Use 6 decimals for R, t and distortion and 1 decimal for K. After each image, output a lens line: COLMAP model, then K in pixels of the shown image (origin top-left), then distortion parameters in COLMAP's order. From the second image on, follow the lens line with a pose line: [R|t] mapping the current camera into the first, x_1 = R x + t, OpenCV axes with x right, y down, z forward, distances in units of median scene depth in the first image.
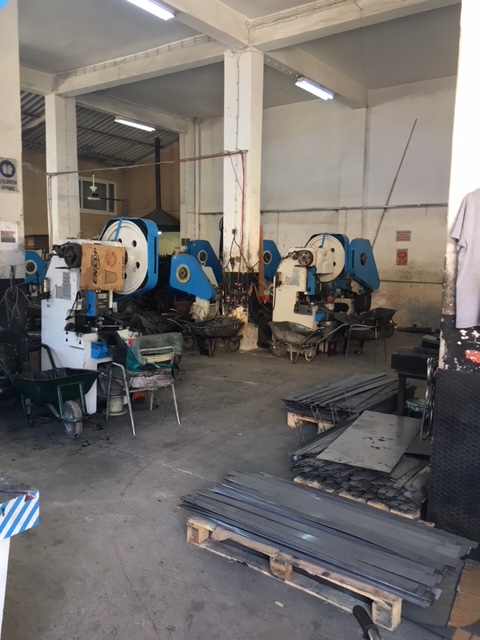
lens RADIAL K [[546.2, 0, 240.0], [0, 546.2, 320.0], [0, 0, 1]] dist [0.078174, -0.098887]
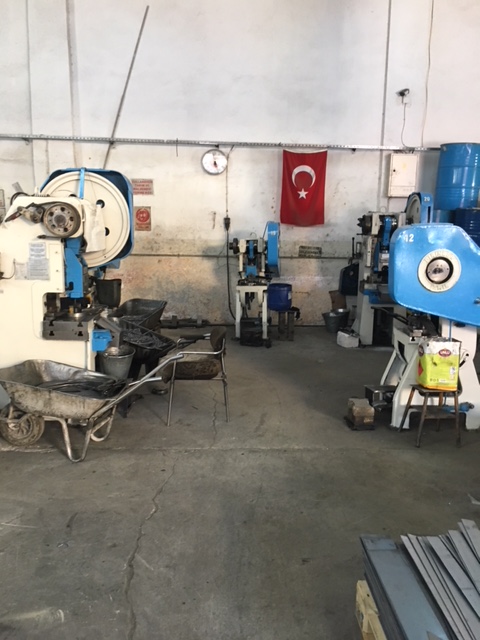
lens RADIAL K [[546.2, 0, 240.0], [0, 546.2, 320.0], [0, 0, 1]] dist [0.078174, -0.098887]
pose [[0.786090, -0.112303, 0.607825, -0.050623], [0.070416, 0.993225, 0.092443, -0.060024], [-0.614088, -0.029868, 0.788672, 0.524982]]
